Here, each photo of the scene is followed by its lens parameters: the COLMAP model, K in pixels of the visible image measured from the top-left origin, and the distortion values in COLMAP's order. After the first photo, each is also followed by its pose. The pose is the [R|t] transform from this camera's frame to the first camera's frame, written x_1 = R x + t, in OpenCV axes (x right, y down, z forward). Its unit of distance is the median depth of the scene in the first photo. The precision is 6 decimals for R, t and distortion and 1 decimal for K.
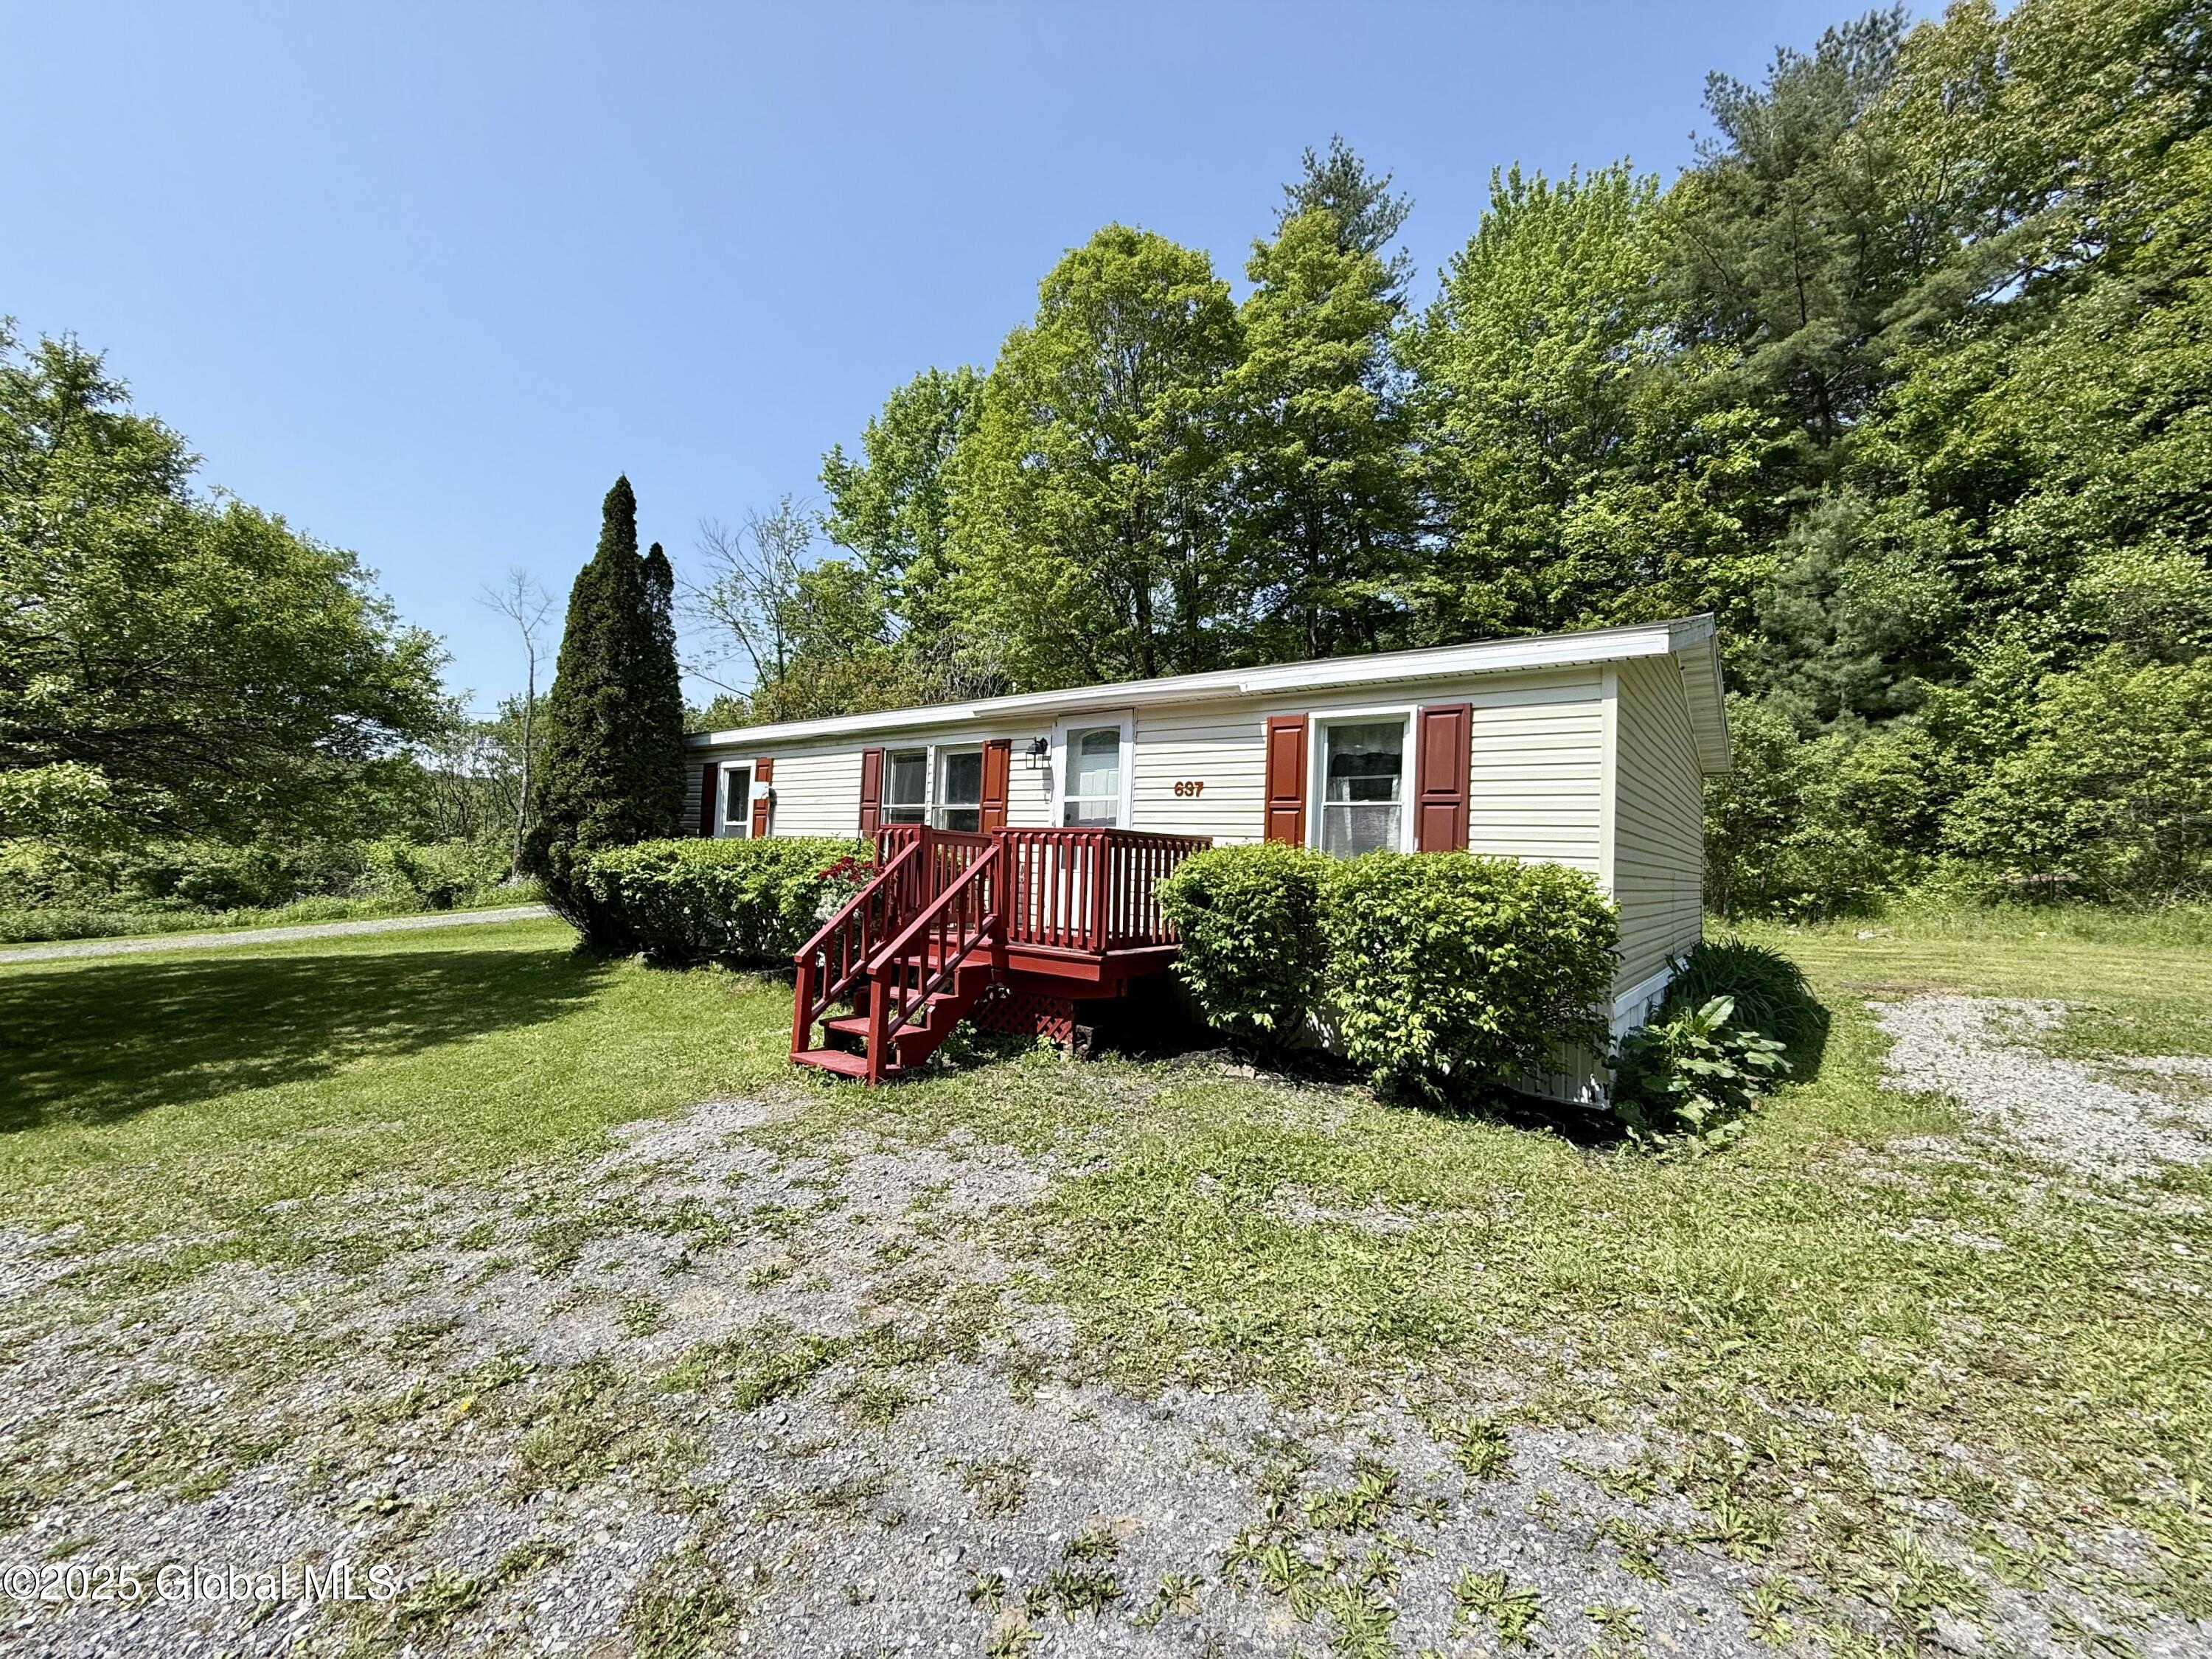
lens RADIAL K [[877.2, 0, 1093.9], [0, 877.2, 825.5], [0, 0, 1]] dist [-0.000623, 0.000090]
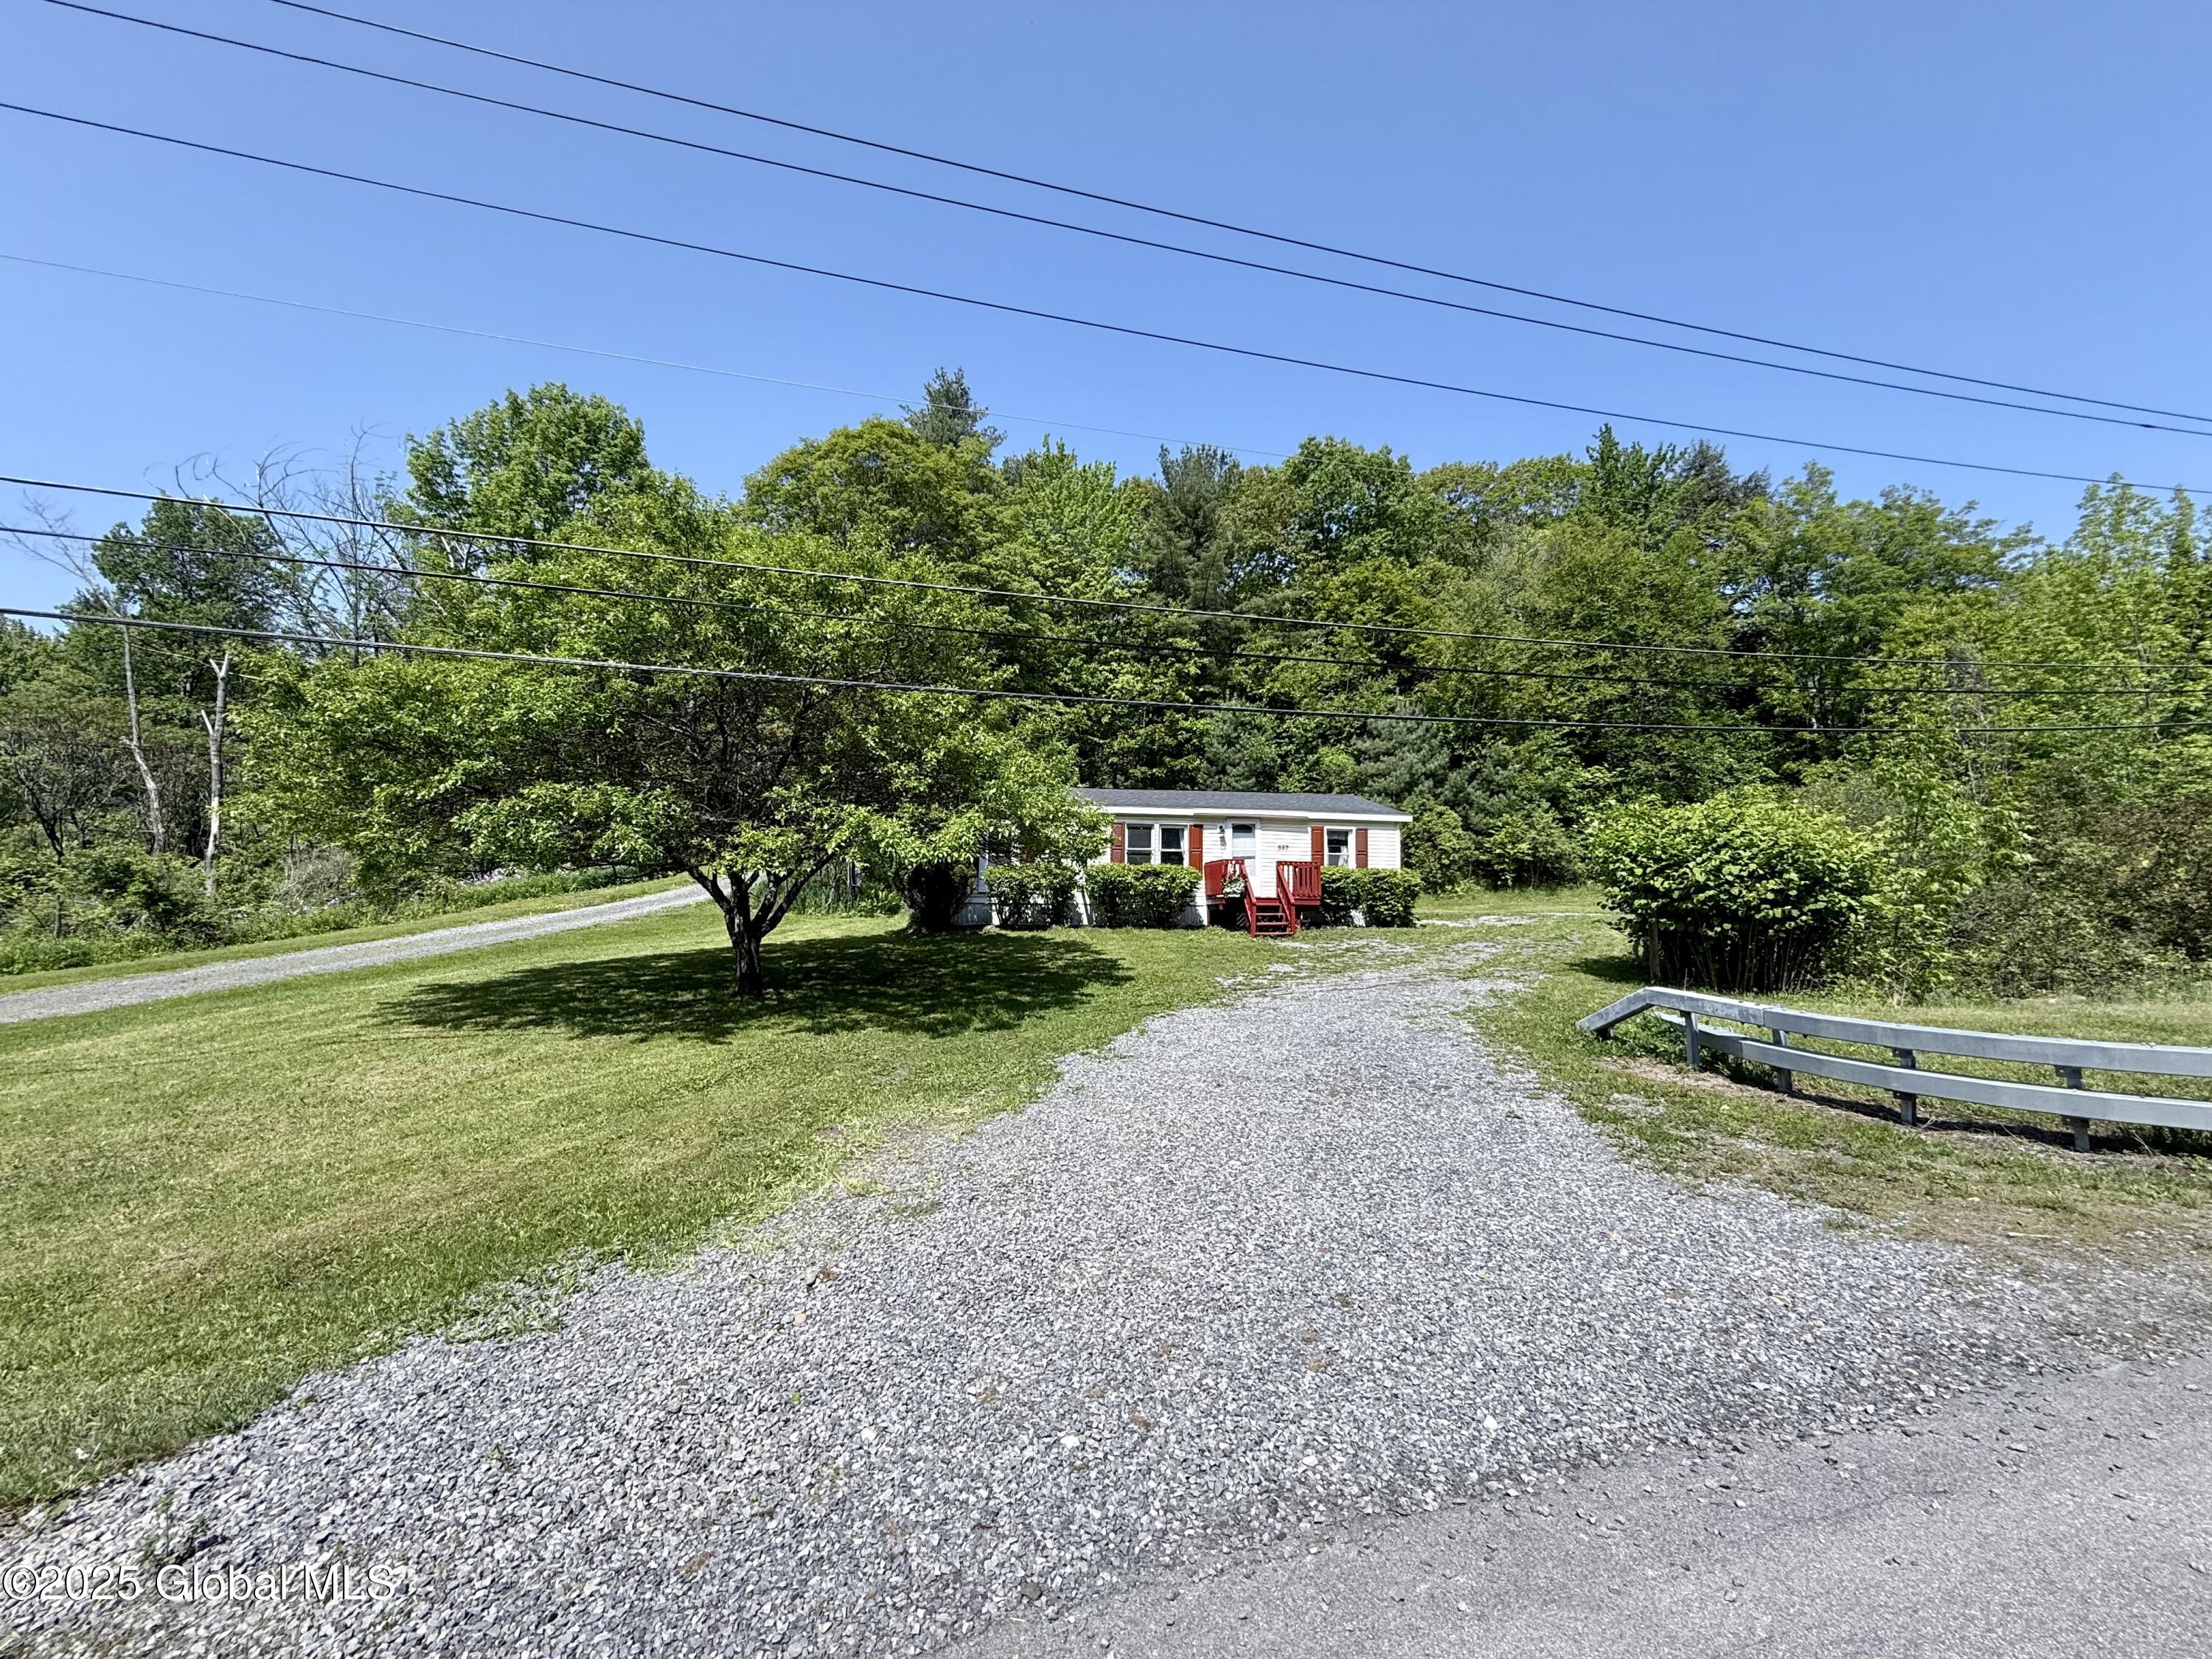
lens RADIAL K [[877.2, 0, 1103.7], [0, 877.2, 818.9], [0, 0, 1]] dist [-0.000623, 0.000090]
pose [[0.694119, 0.035741, 0.718972, -1.529076], [-0.013207, 0.999231, -0.036922, -0.012627], [-0.719739, 0.016133, 0.694057, -0.398164]]
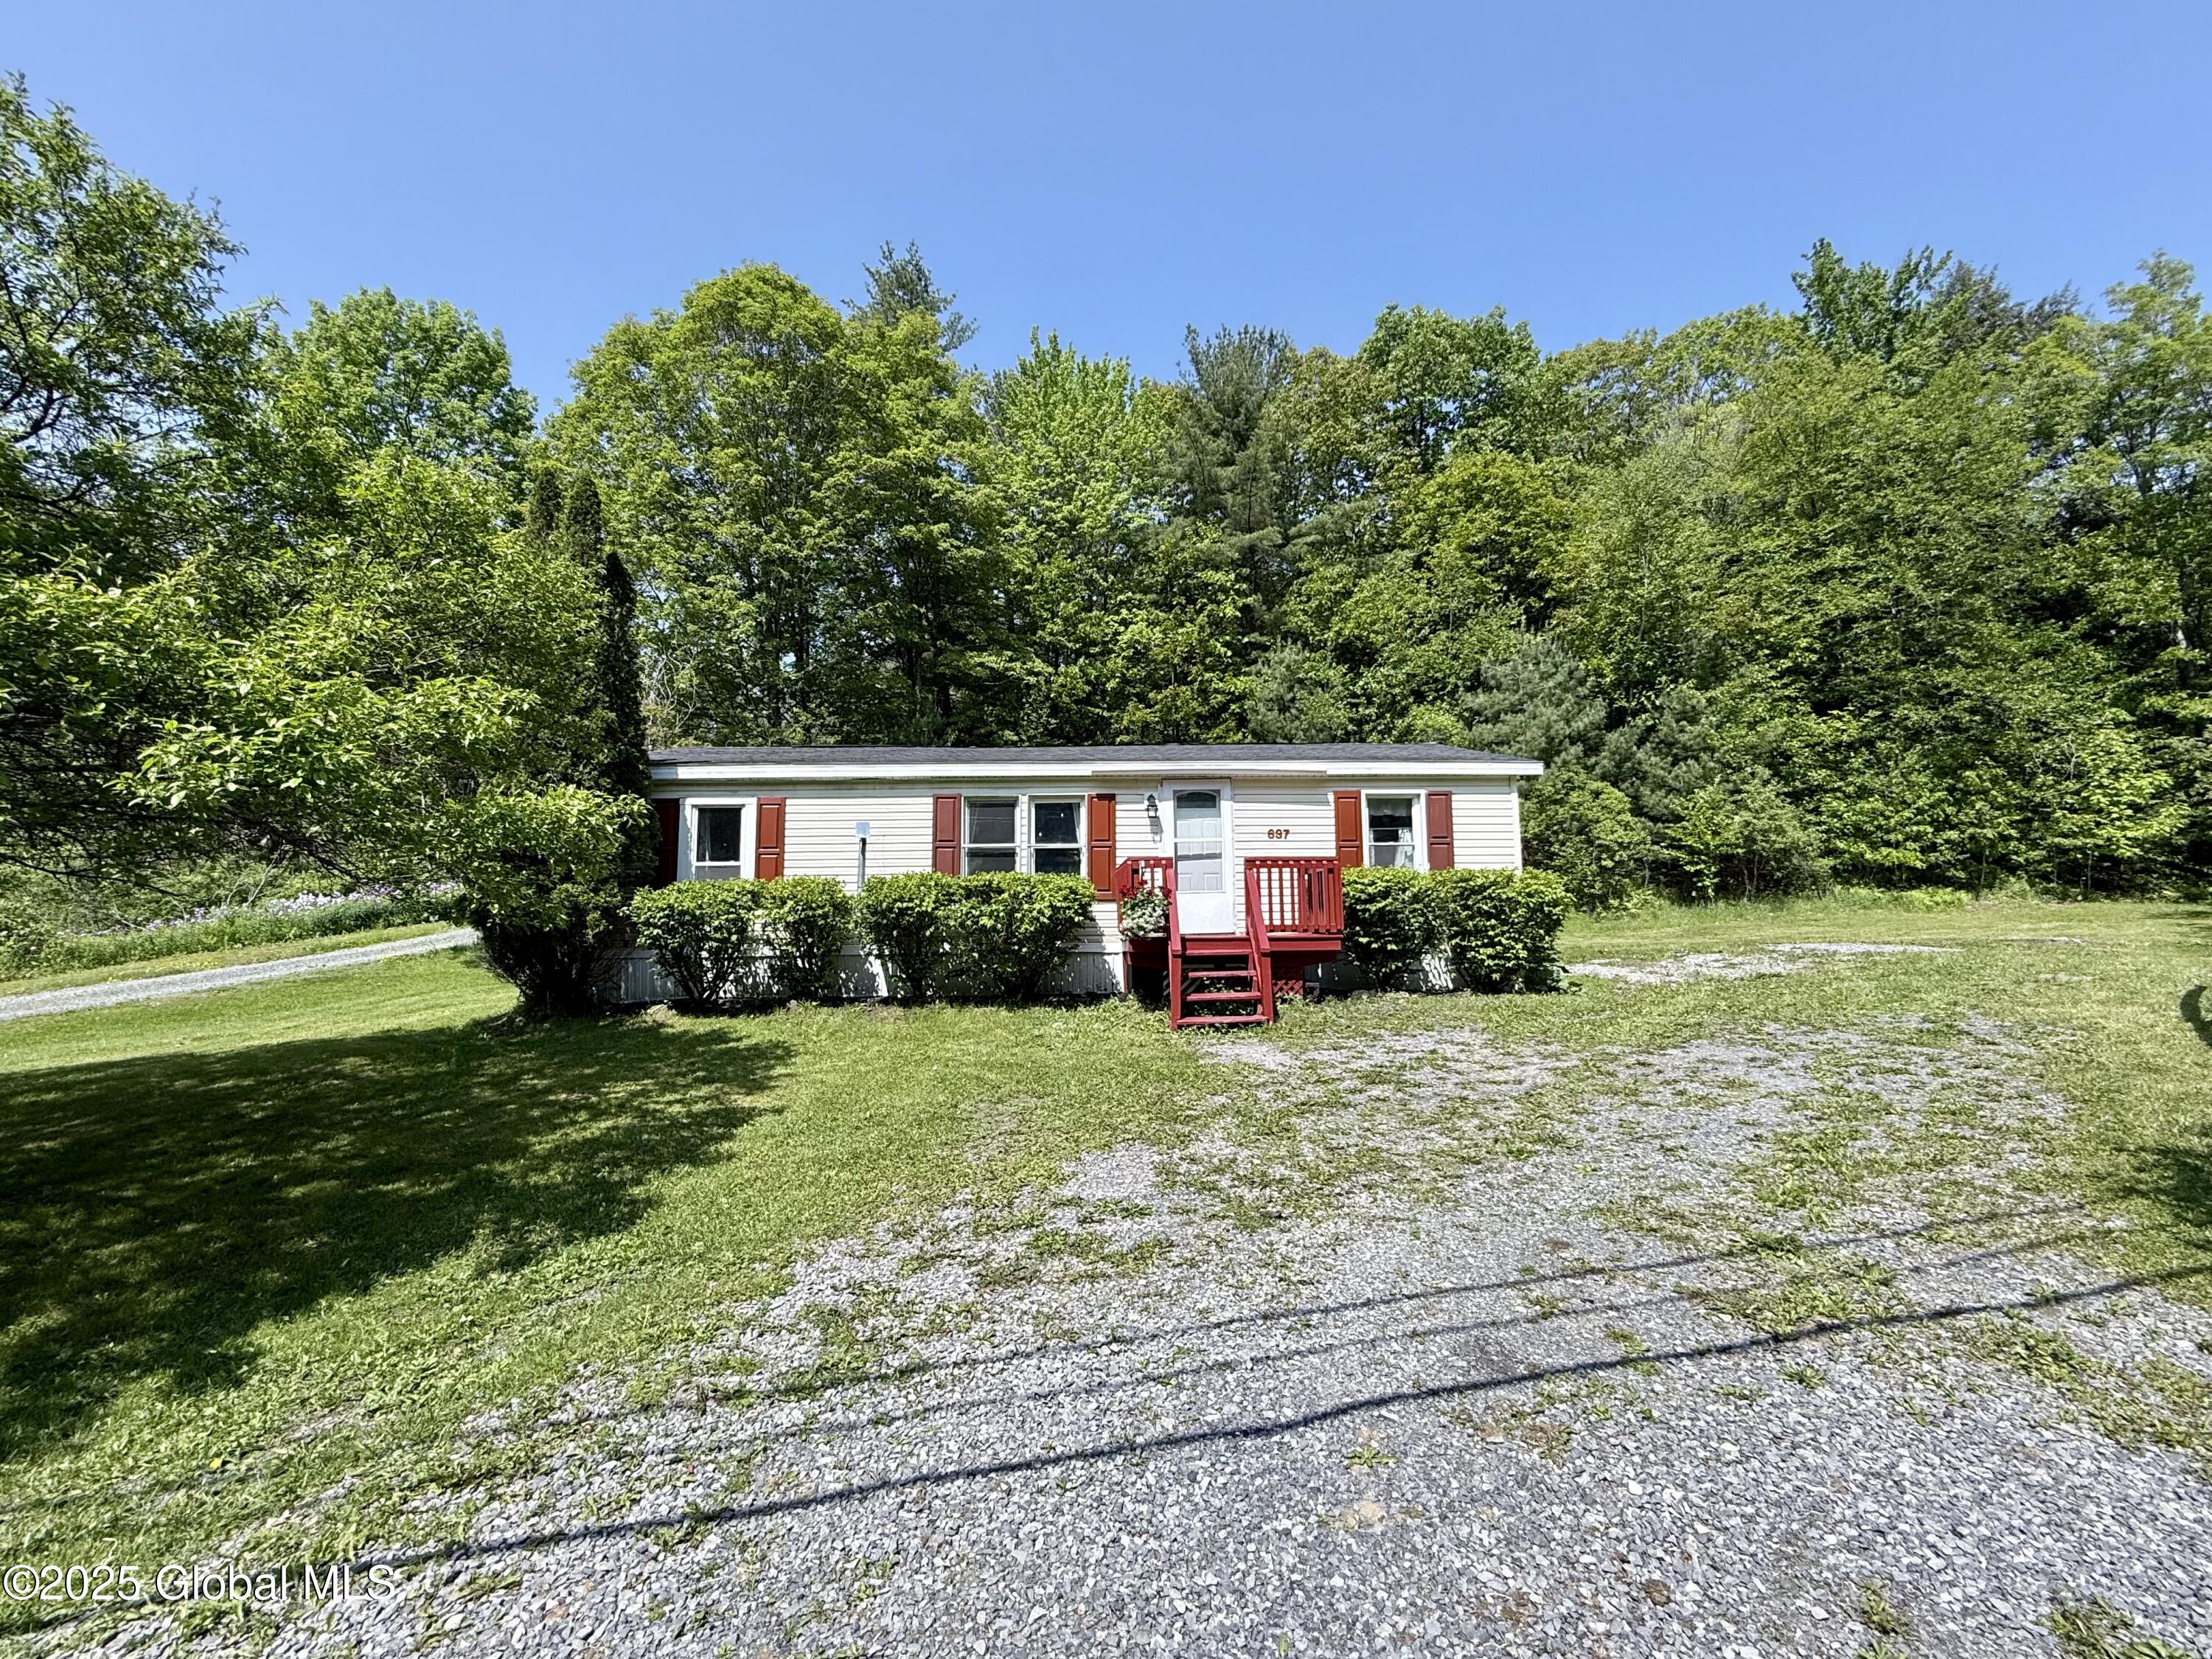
lens RADIAL K [[929.8, 0, 1107.5], [0, 929.8, 820.6], [0, 0, 1]] dist [0.000438, -0.000183]
pose [[0.772536, 0.023433, 0.634539, -0.705608], [0.015114, 0.998357, -0.055270, 0.012253], [-0.634791, 0.052289, 0.770912, -0.036178]]
